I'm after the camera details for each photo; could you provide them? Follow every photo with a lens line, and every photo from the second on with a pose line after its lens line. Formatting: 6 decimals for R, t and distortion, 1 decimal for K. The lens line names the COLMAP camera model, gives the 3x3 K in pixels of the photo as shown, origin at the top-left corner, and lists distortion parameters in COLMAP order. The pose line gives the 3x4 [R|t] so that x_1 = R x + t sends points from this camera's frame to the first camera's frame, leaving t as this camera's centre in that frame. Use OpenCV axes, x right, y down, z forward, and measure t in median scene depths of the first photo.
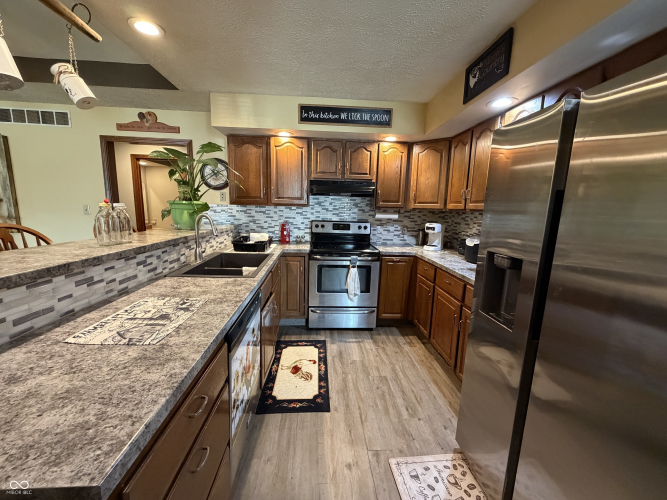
lens RADIAL K [[266.0, 0, 332.7], [0, 266.0, 250.2], [0, 0, 1]] dist [0.000900, -0.000131]
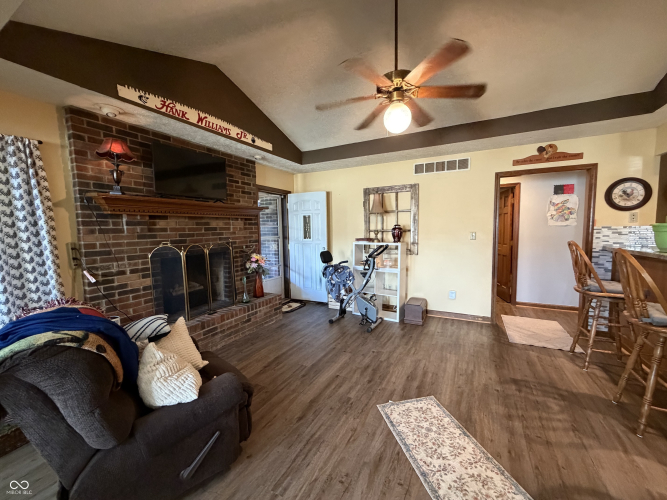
lens RADIAL K [[266.0, 0, 331.8], [0, 266.0, 249.8], [0, 0, 1]] dist [0.000900, -0.000131]
pose [[0.852425, -0.001084, -0.522849, -0.877606], [-0.043710, 0.996350, -0.073329, 0.026736], [0.521020, 0.085361, 0.849266, -0.347155]]
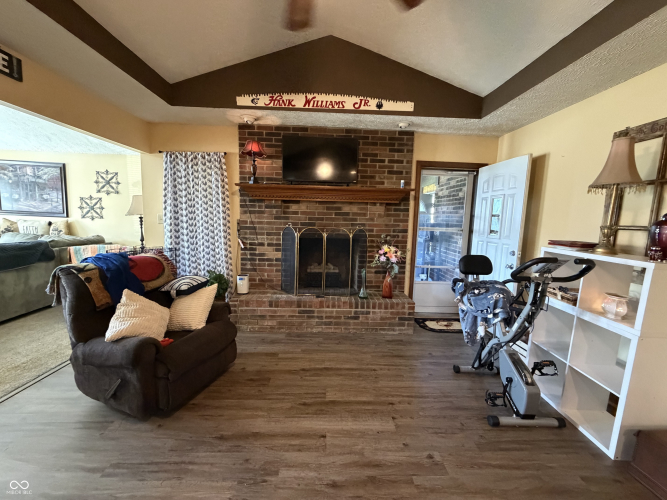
lens RADIAL K [[266.0, 0, 334.9], [0, 266.0, 250.5], [0, 0, 1]] dist [0.000900, -0.000131]
pose [[-0.028719, 0.088009, -0.995706, -0.789439], [-0.190239, 0.977429, 0.091881, -0.068500], [0.981318, 0.192061, -0.011328, 0.347164]]
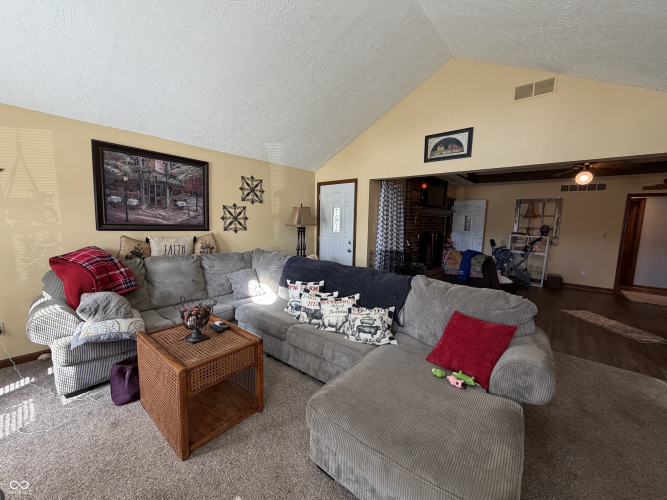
lens RADIAL K [[266.0, 0, 331.1], [0, 266.0, 250.4], [0, 0, 1]] dist [0.000900, -0.000131]
pose [[0.713373, 0.068688, -0.697410, -1.025677], [-0.117580, 0.992809, -0.022490, 0.221068], [0.690850, 0.098045, 0.716319, -1.625689]]
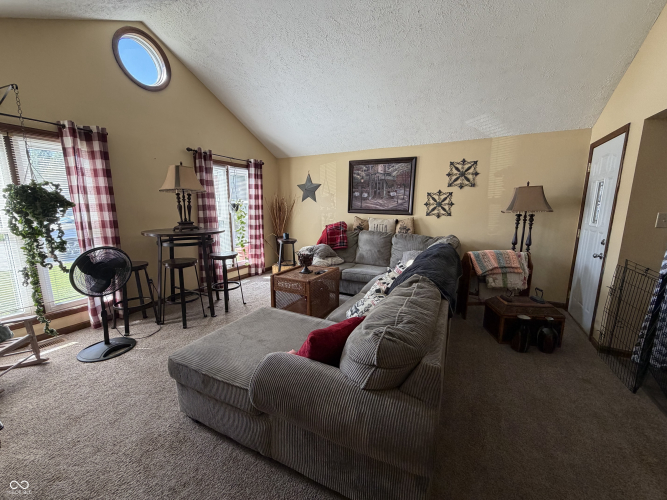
lens RADIAL K [[266.0, 0, 331.6], [0, 266.0, 250.2], [0, 0, 1]] dist [0.000900, -0.000131]
pose [[-0.536162, 0.113334, -0.836472, -0.813228], [-0.154188, 0.961125, 0.229054, 0.092861], [0.829914, 0.251784, -0.497844, -0.770788]]
